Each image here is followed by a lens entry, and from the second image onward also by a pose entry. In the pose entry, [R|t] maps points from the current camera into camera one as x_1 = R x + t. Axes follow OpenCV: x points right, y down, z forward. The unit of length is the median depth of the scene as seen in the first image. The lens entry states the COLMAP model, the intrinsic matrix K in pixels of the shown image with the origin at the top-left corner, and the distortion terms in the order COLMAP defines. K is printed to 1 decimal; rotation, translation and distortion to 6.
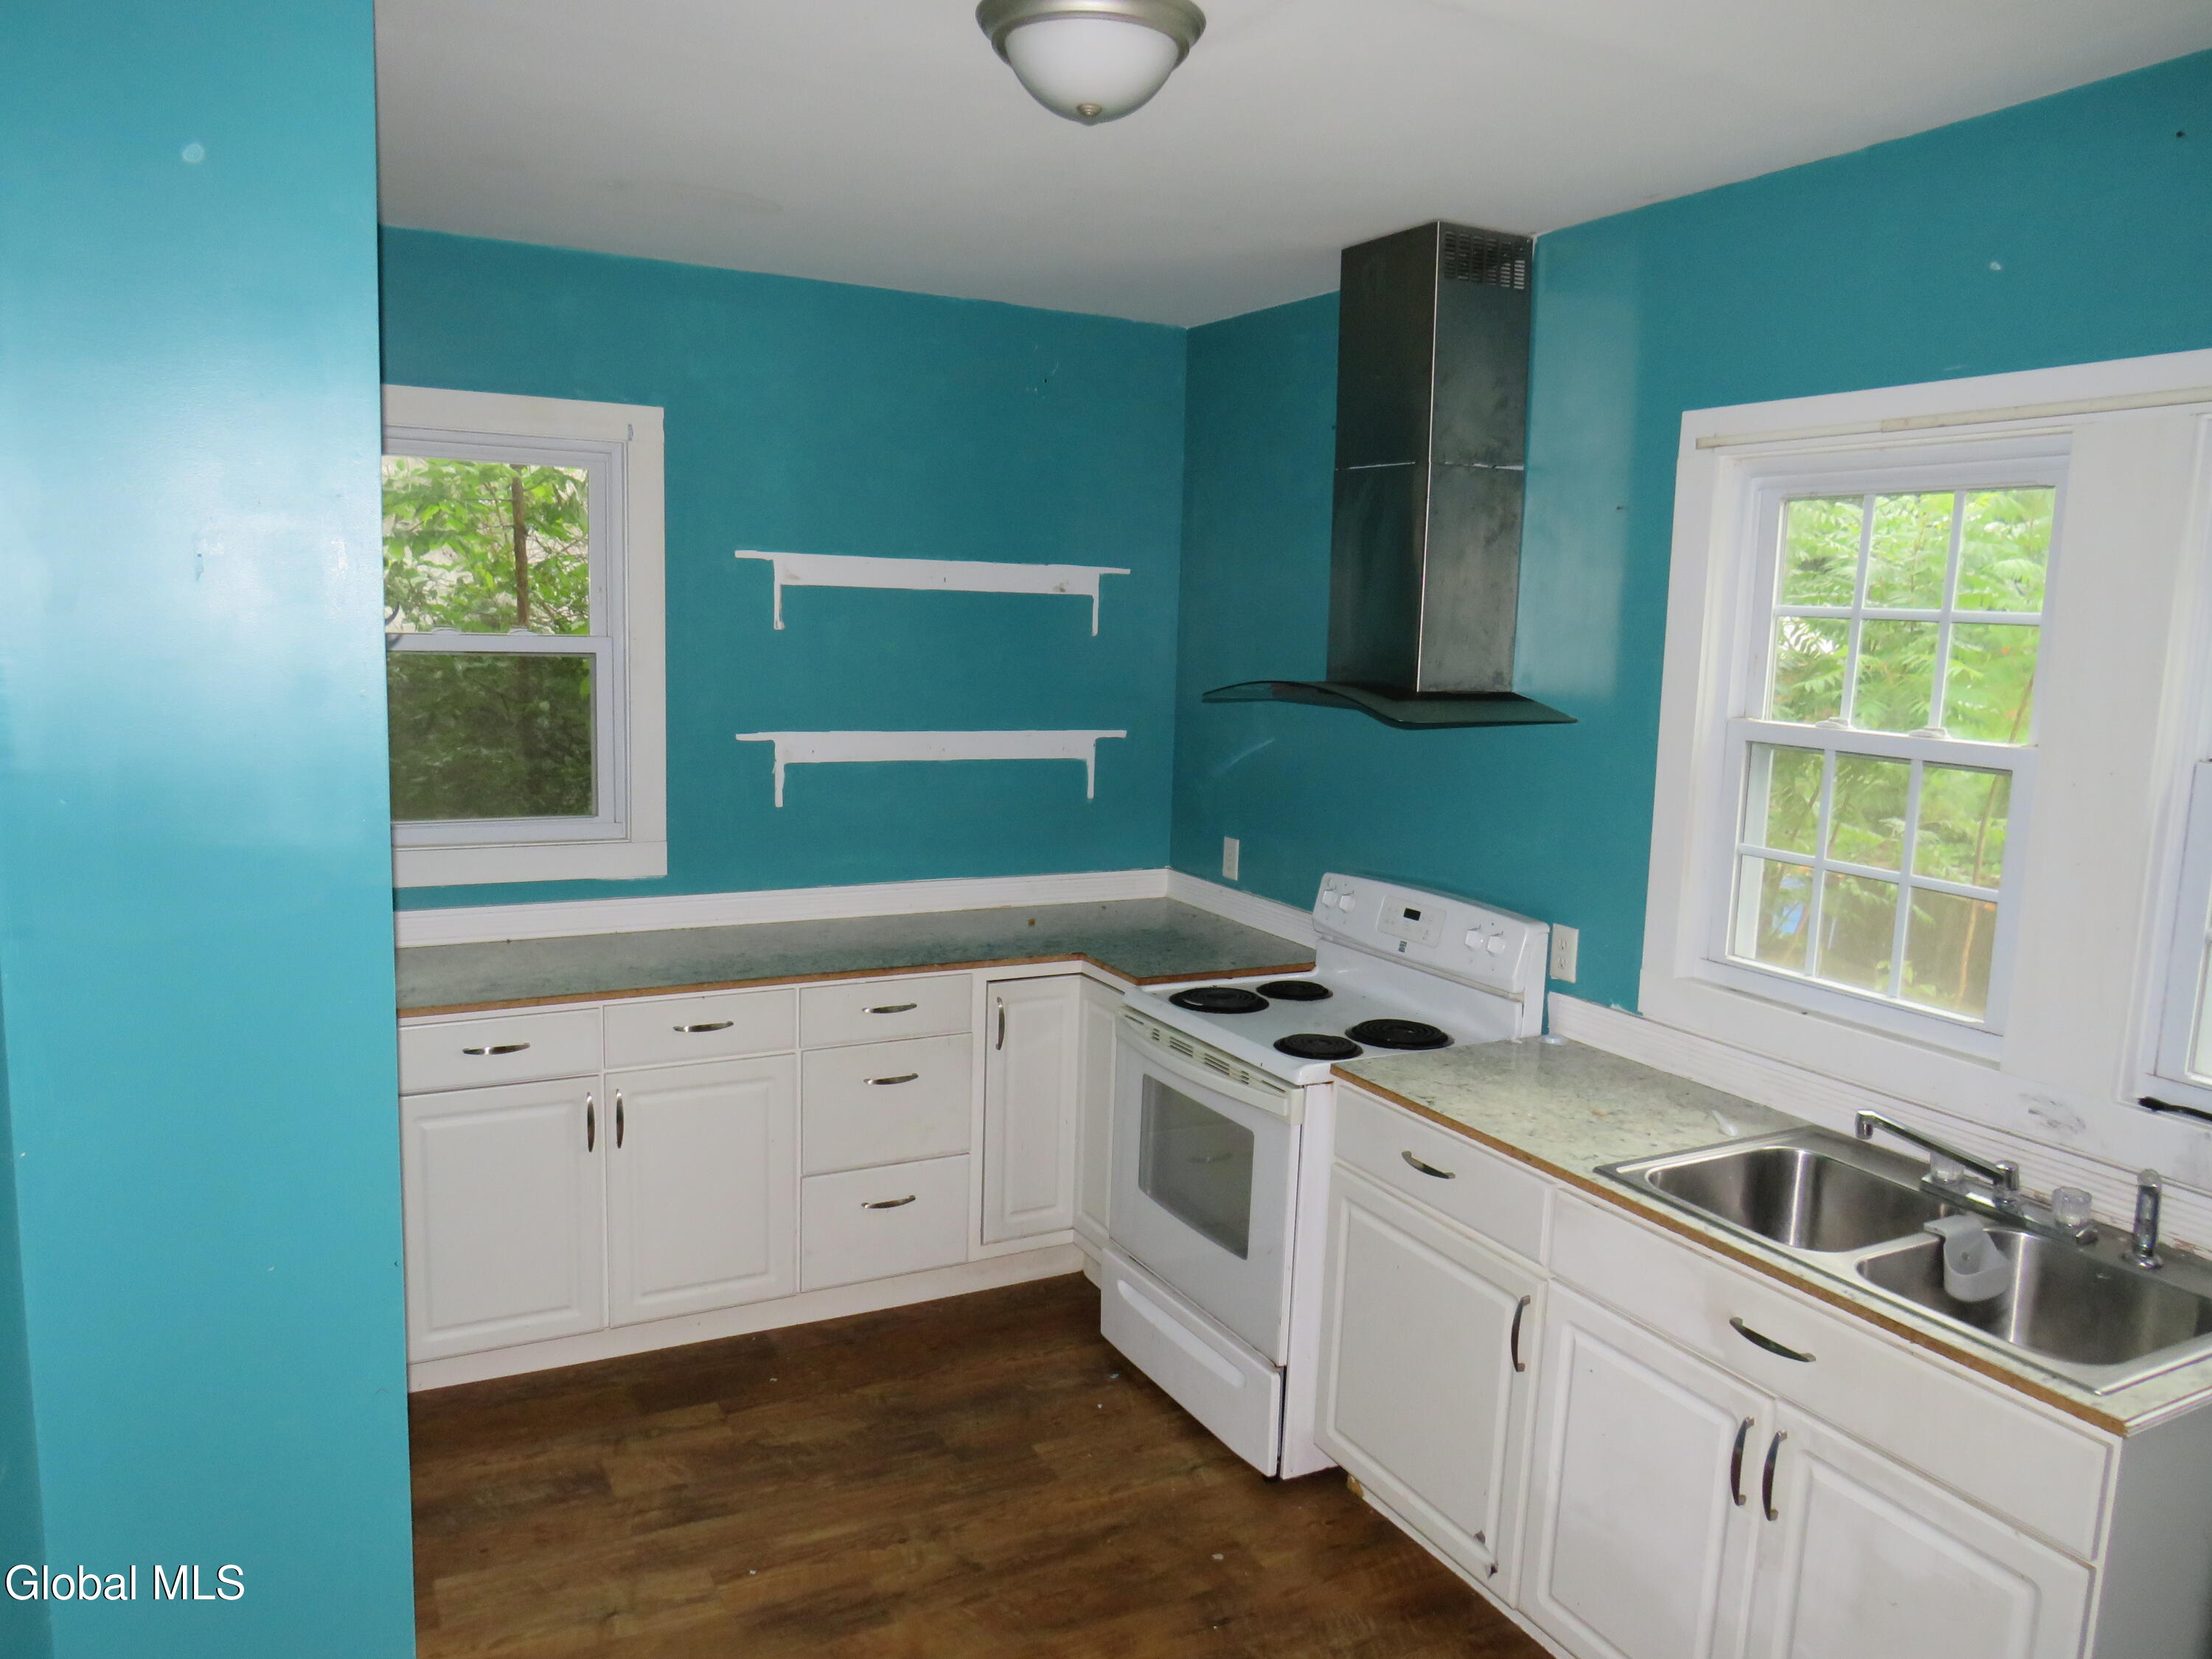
lens RADIAL K [[1573.0, 0, 1106.0], [0, 1573.0, 829.5], [0, 0, 1]] dist [-0.004487, 0.002081]
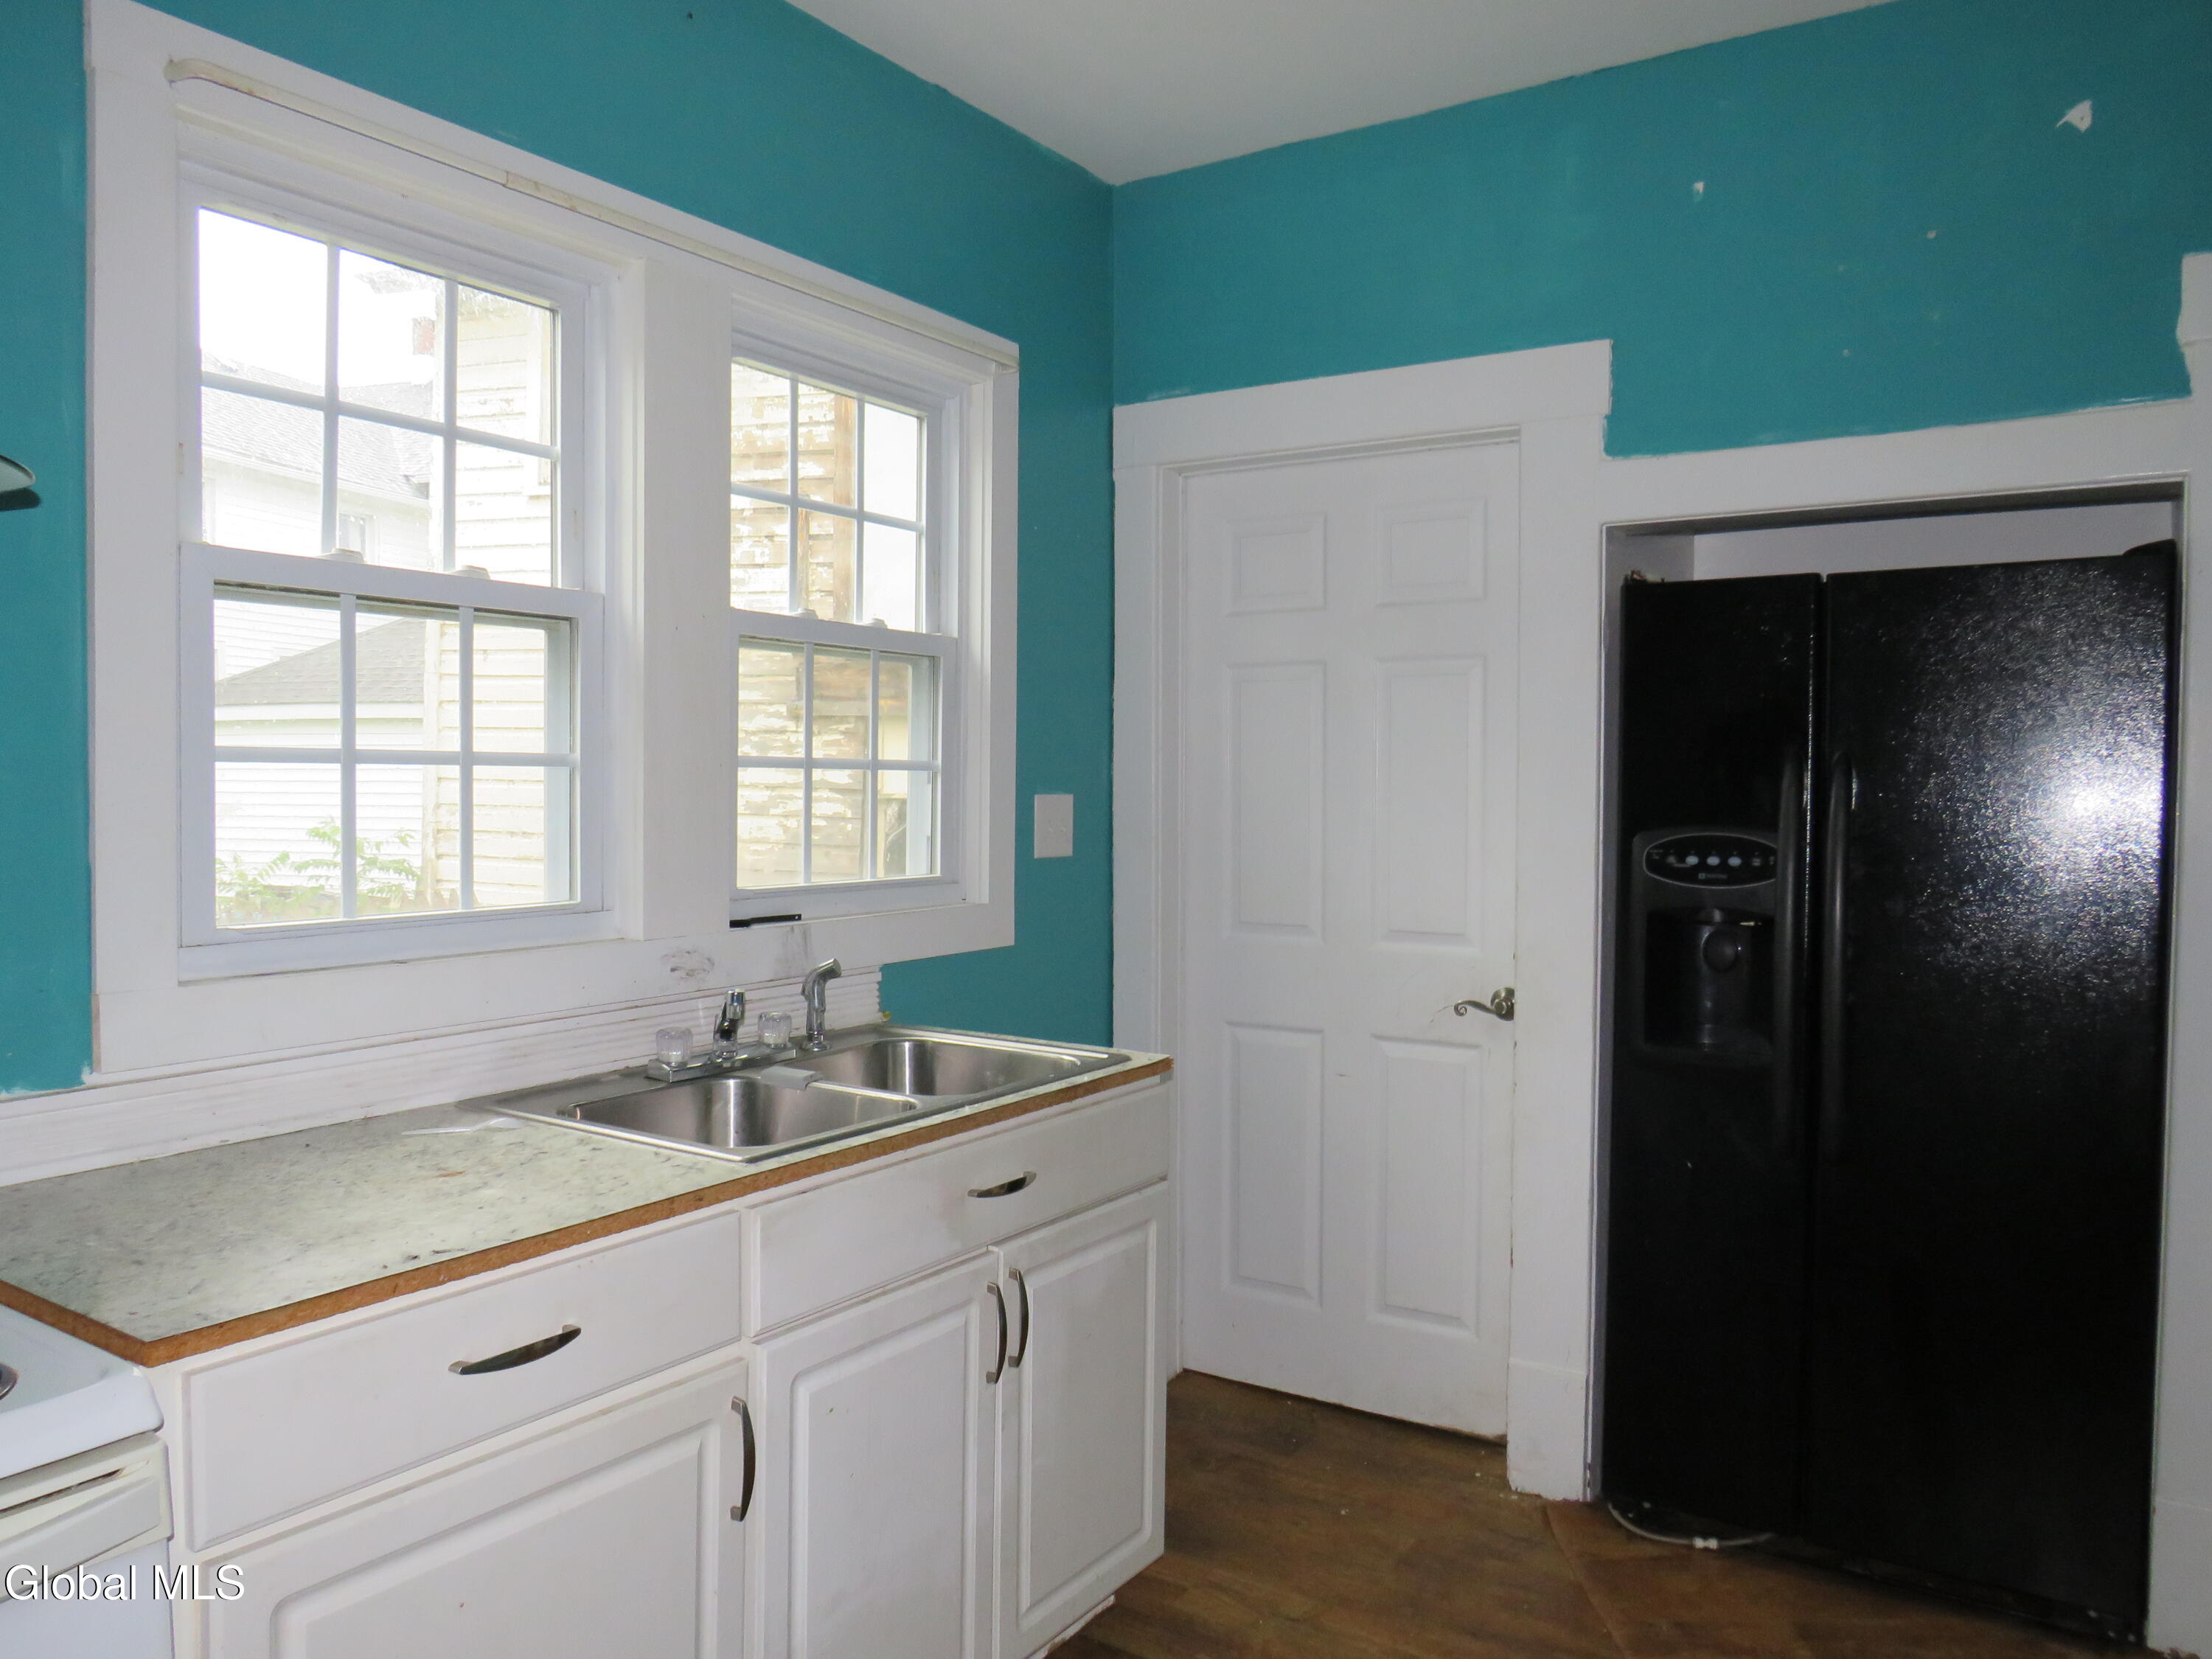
lens RADIAL K [[1573.0, 0, 1106.0], [0, 1573.0, 829.5], [0, 0, 1]] dist [-0.004487, 0.002081]
pose [[-0.471653, -0.065271, 0.879365, -0.387998], [0.100255, 0.986821, 0.127019, -0.002128], [-0.876066, 0.148069, -0.458893, 1.212190]]
